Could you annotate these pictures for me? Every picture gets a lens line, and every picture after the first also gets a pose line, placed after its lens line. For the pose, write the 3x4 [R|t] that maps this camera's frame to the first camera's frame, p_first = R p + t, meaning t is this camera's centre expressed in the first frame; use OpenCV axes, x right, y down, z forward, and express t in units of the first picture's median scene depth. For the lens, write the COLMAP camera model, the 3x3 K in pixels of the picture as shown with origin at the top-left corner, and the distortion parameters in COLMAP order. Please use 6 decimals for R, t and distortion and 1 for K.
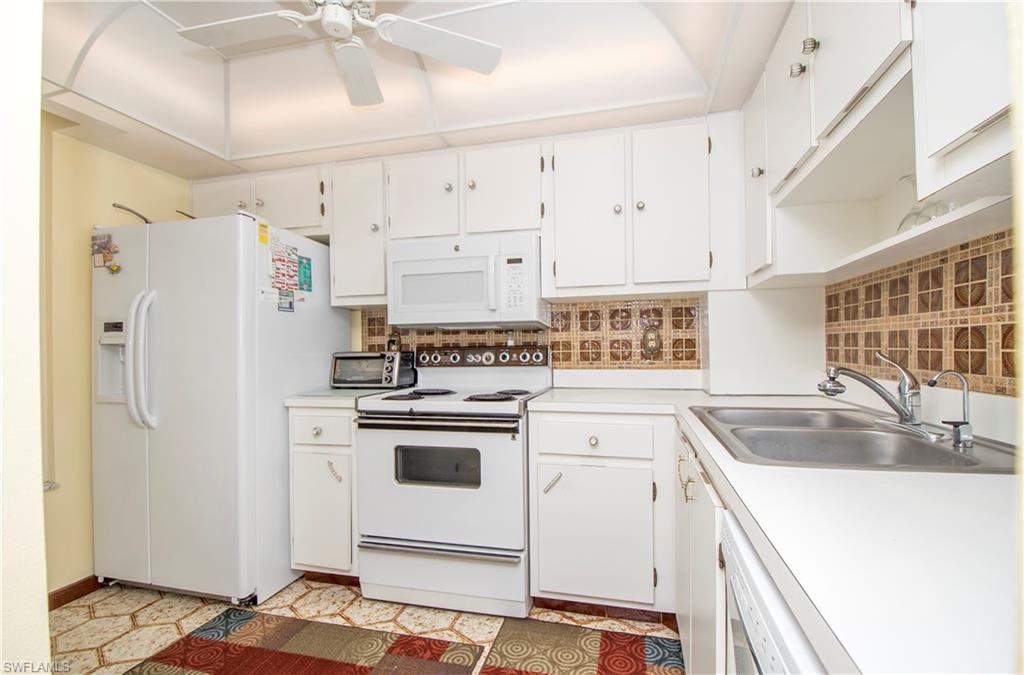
lens RADIAL K [[466.7, 0, 515.8], [0, 466.7, 345.8], [0, 0, 1]] dist [0.024631, -0.026853]
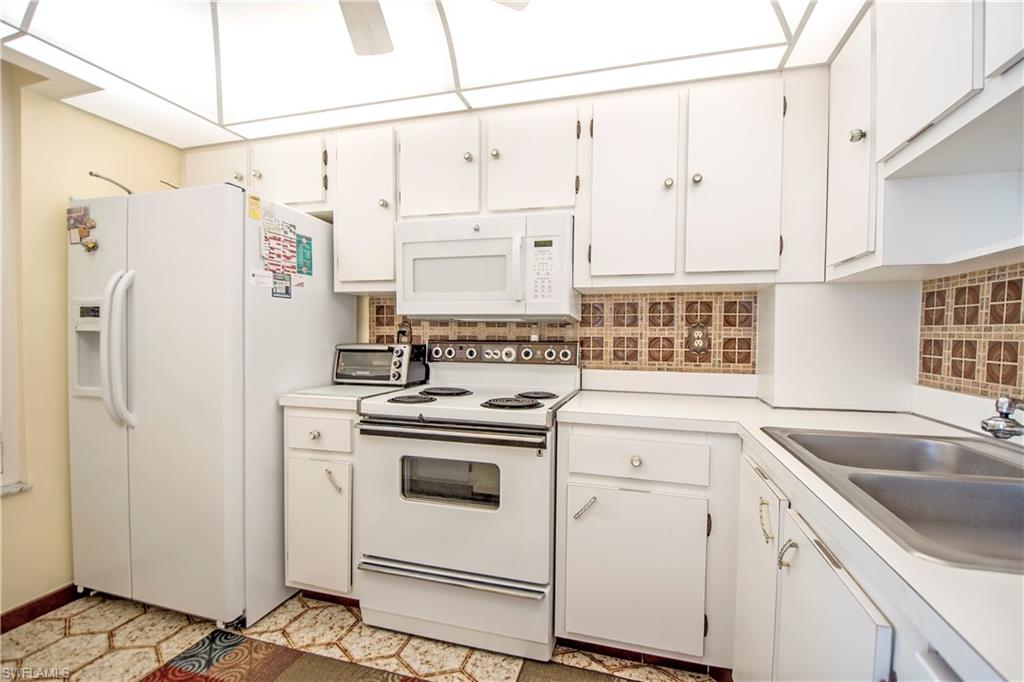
lens RADIAL K [[466.4, 0, 511.9], [0, 466.4, 348.2], [0, 0, 1]] dist [0.017771, -0.022350]
pose [[0.999026, 0.023954, -0.037065, -0.025850], [-0.022675, 0.999145, 0.034560, -0.020137], [0.037861, -0.033686, 0.998715, 0.146419]]
